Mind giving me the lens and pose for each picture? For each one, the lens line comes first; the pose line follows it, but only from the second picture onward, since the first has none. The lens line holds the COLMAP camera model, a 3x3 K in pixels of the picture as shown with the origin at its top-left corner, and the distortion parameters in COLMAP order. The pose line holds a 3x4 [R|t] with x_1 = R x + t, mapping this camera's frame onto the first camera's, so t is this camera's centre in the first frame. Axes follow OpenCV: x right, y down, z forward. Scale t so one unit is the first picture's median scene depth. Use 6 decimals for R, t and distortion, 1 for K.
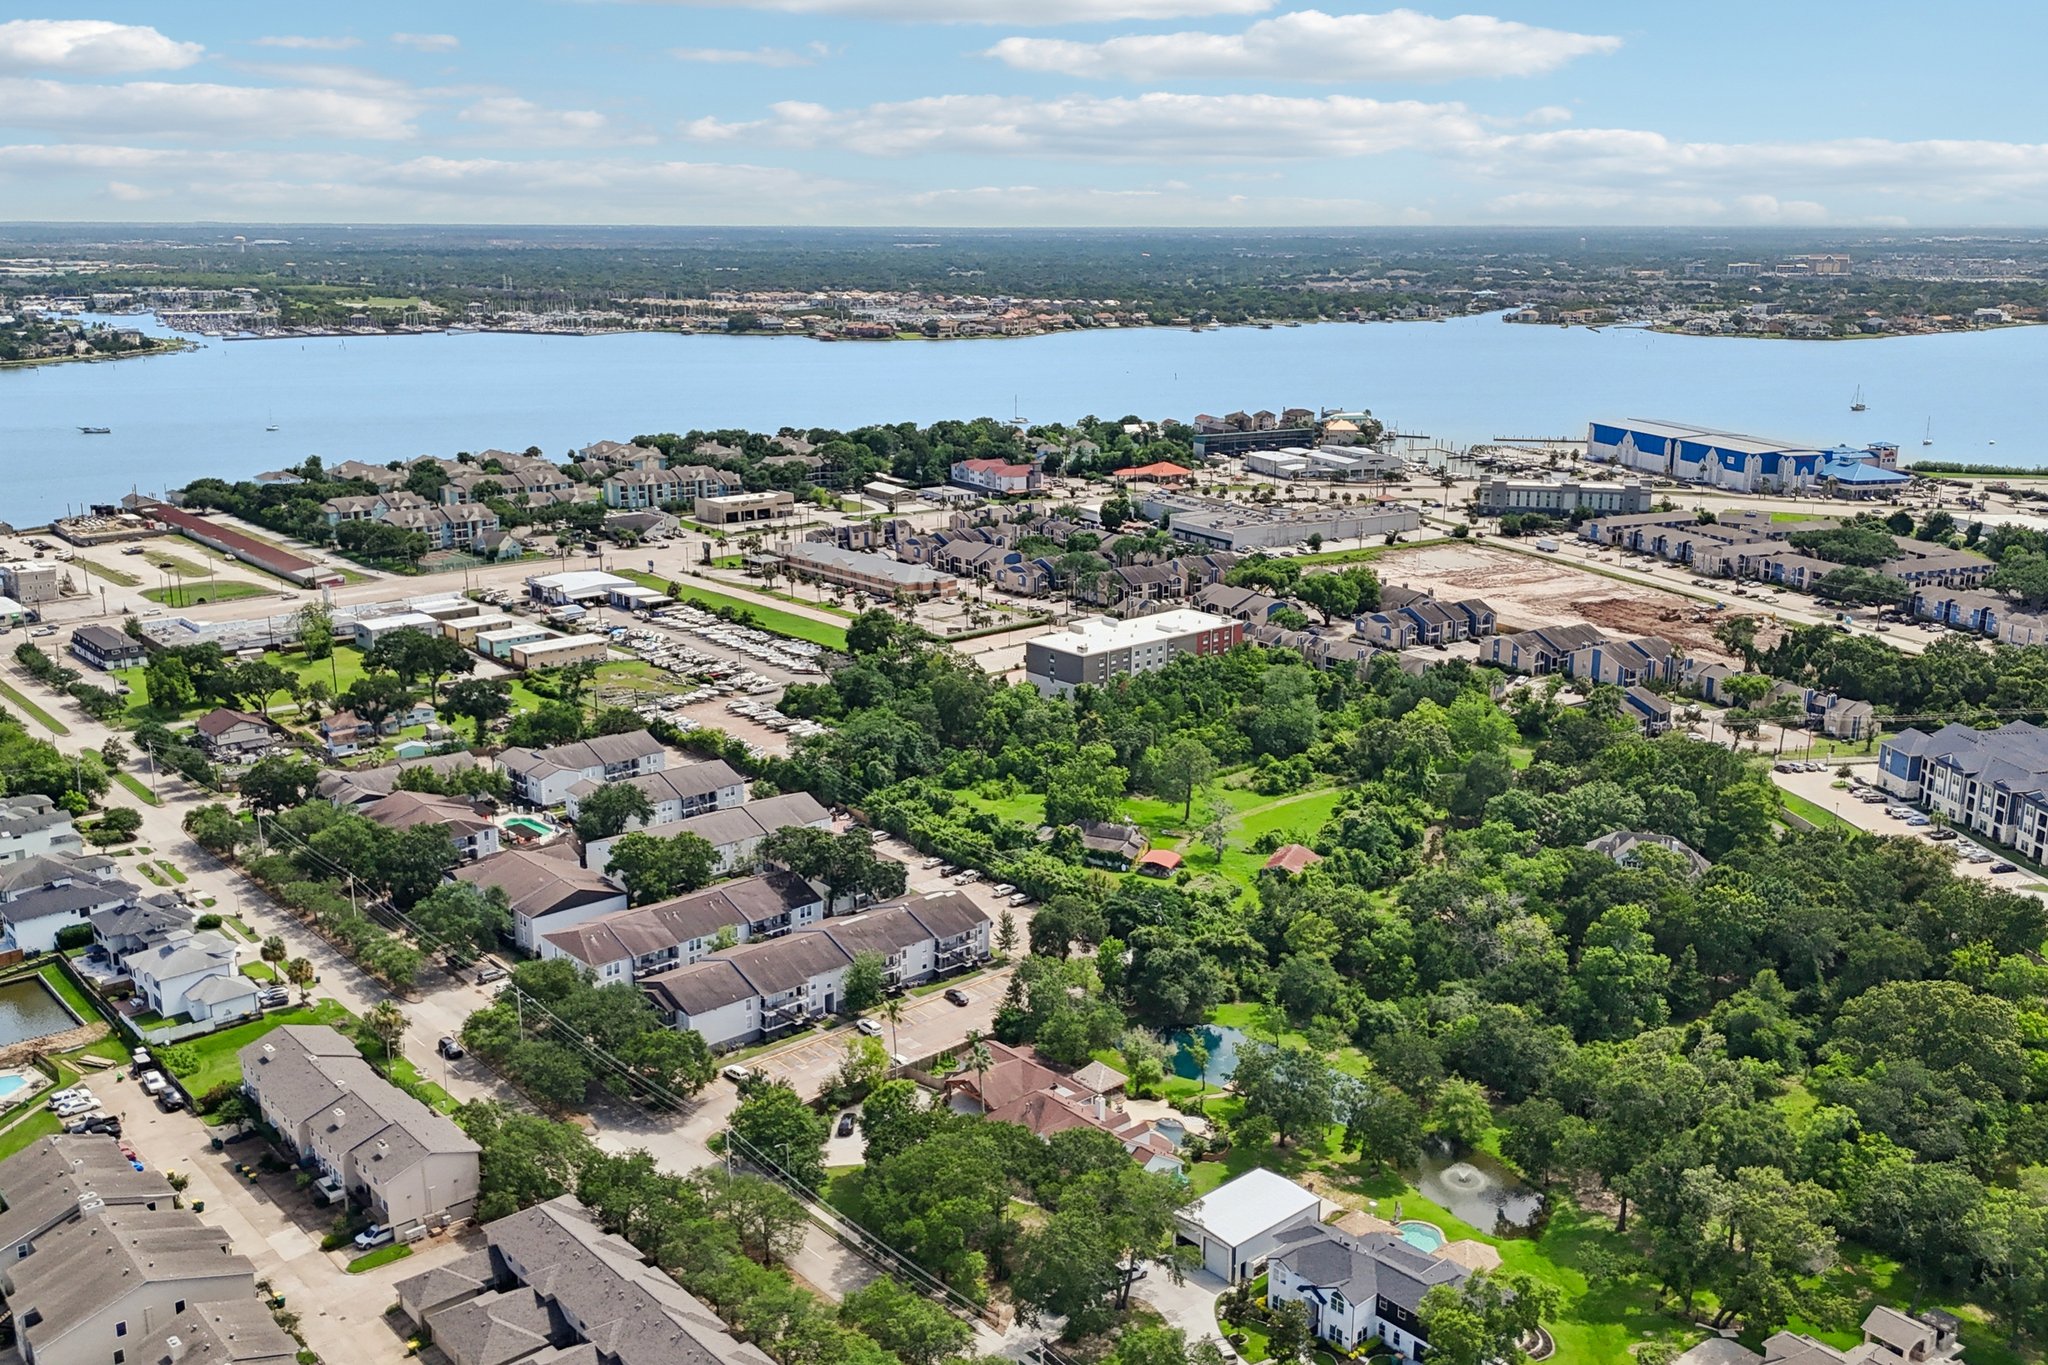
lens RADIAL K [[1831.4, 0, 1024.0], [0, 1831.4, 682.5], [0, 0, 1]] dist [0.173387, -0.296619]
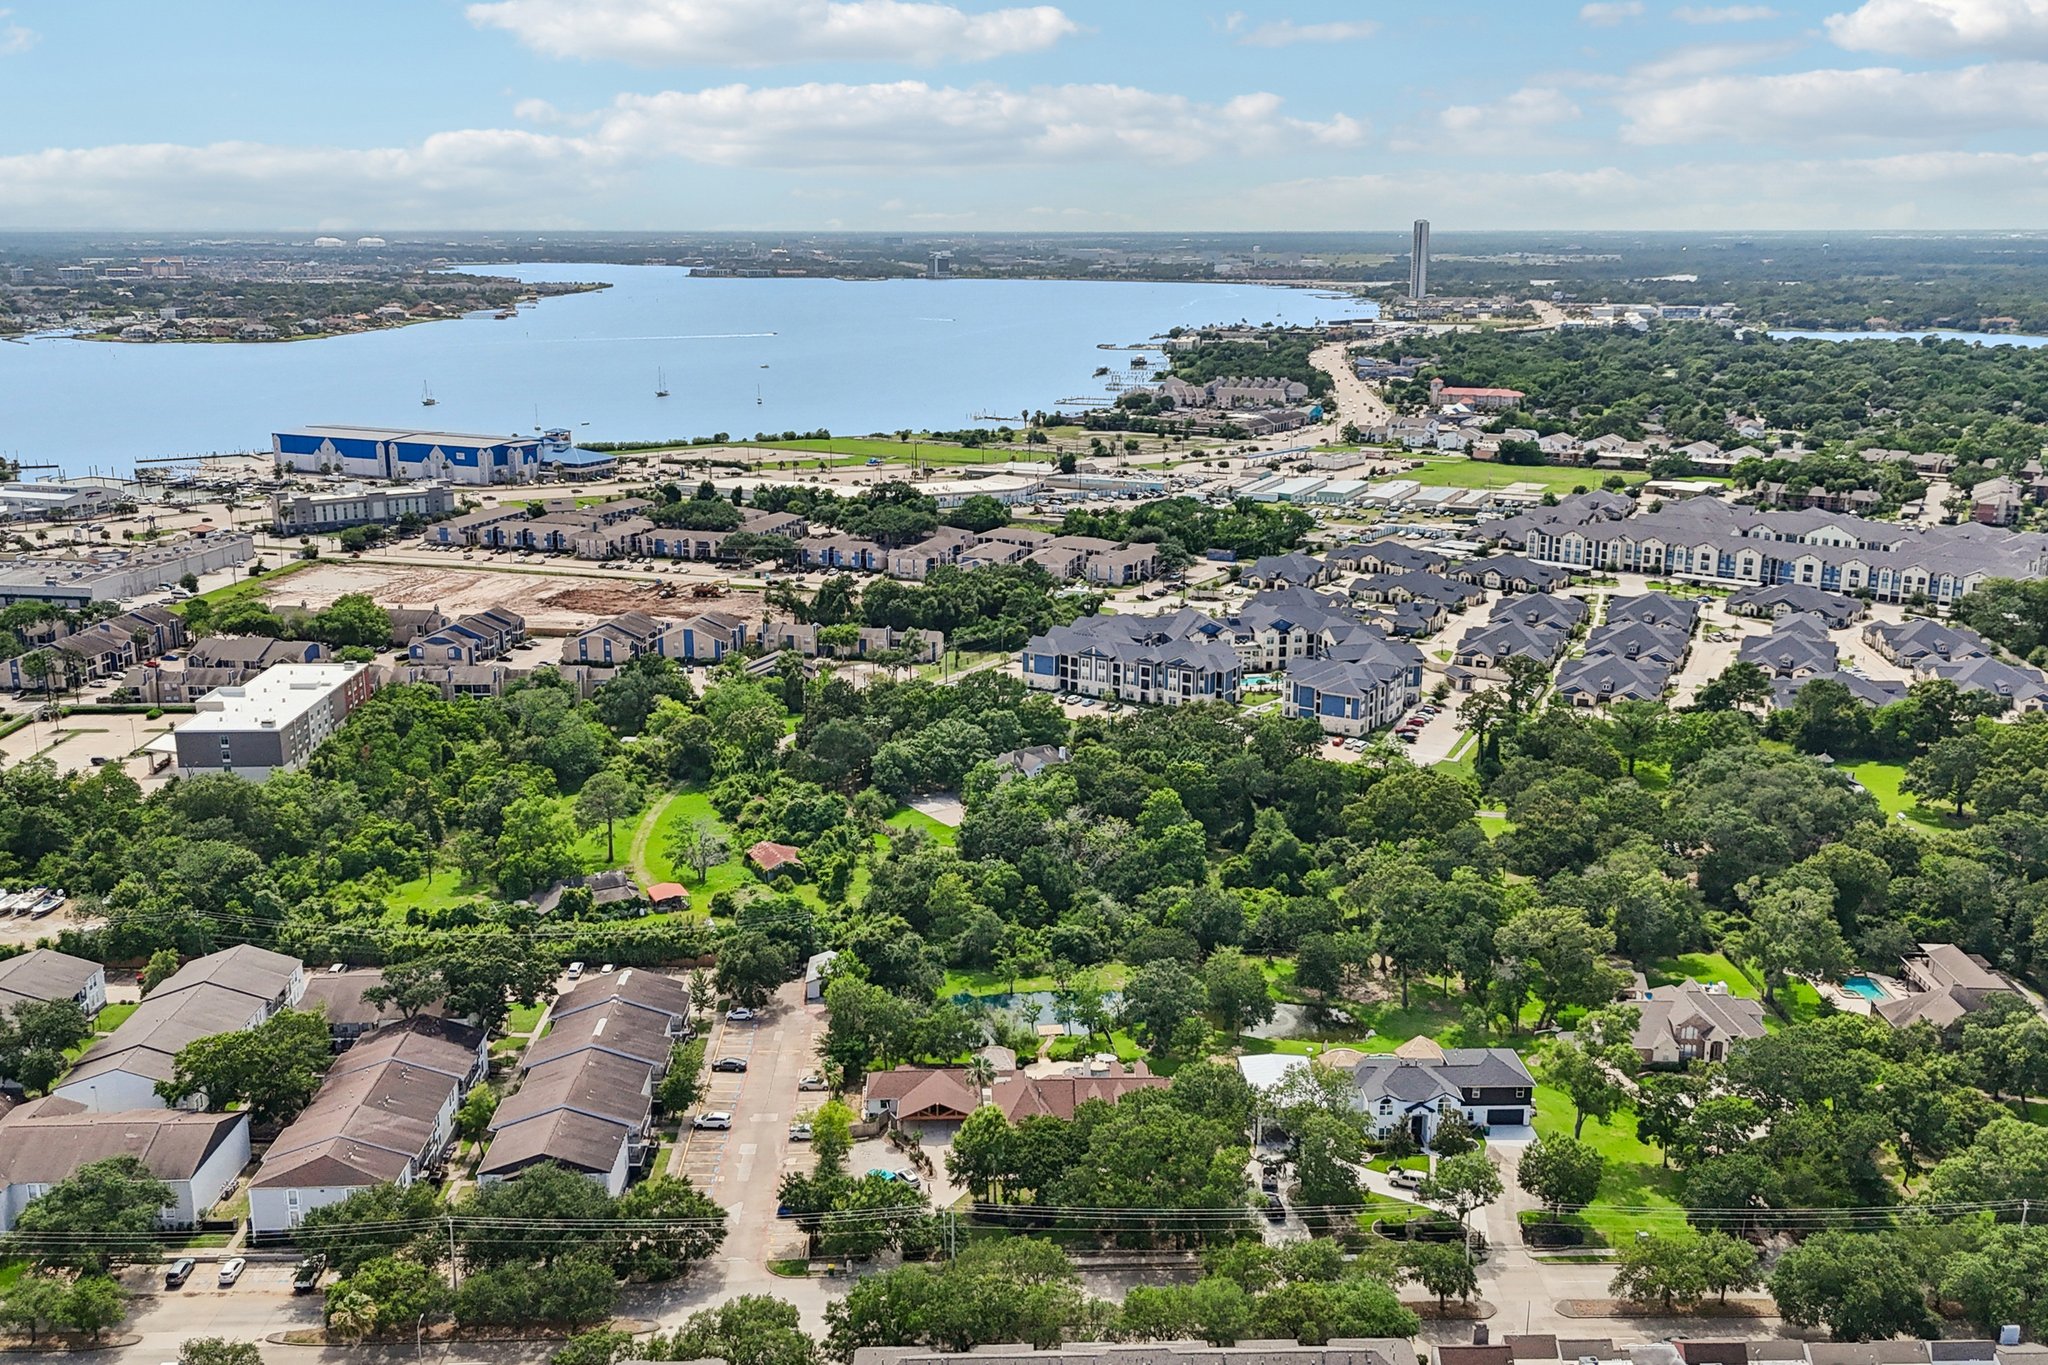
lens RADIAL K [[1831.4, 0, 1024.0], [0, 1831.4, 682.5], [0, 0, 1]] dist [0.173387, -0.296619]
pose [[0.657353, -0.192187, 0.728664, -0.224078], [0.193199, 0.977596, 0.083551, -0.025232], [-0.728396, 0.085854, 0.679756, 0.091027]]
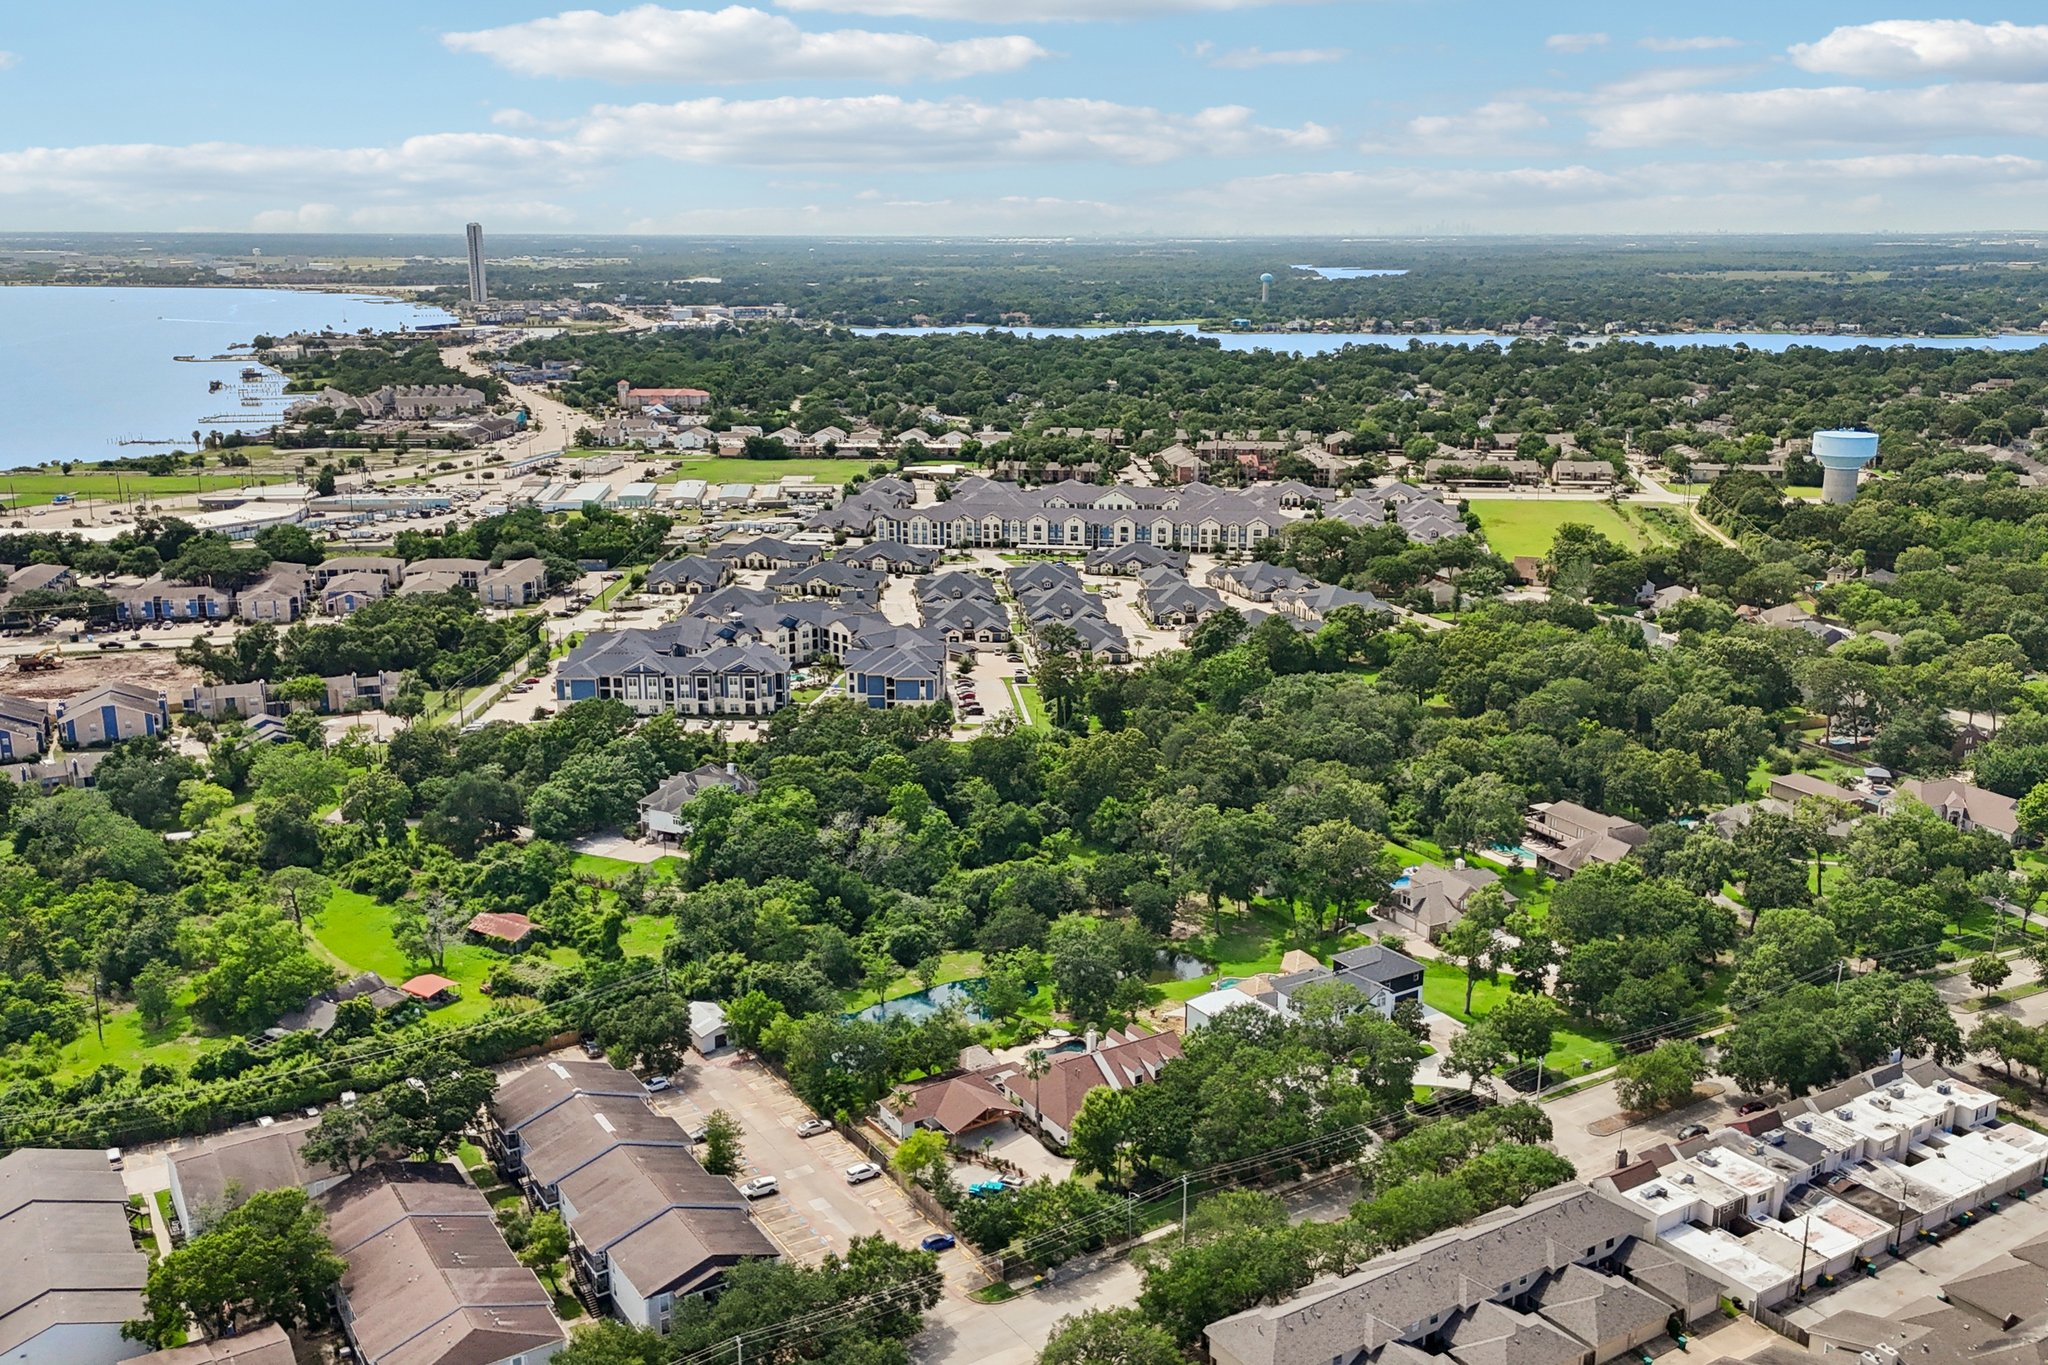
lens RADIAL K [[1831.4, 0, 1024.0], [0, 1831.4, 682.5], [0, 0, 1]] dist [0.173387, -0.296619]
pose [[0.179857, -0.247252, 0.952112, -0.301108], [0.249073, 0.947802, 0.199082, -0.062693], [-0.951638, 0.201339, 0.232053, 0.238701]]
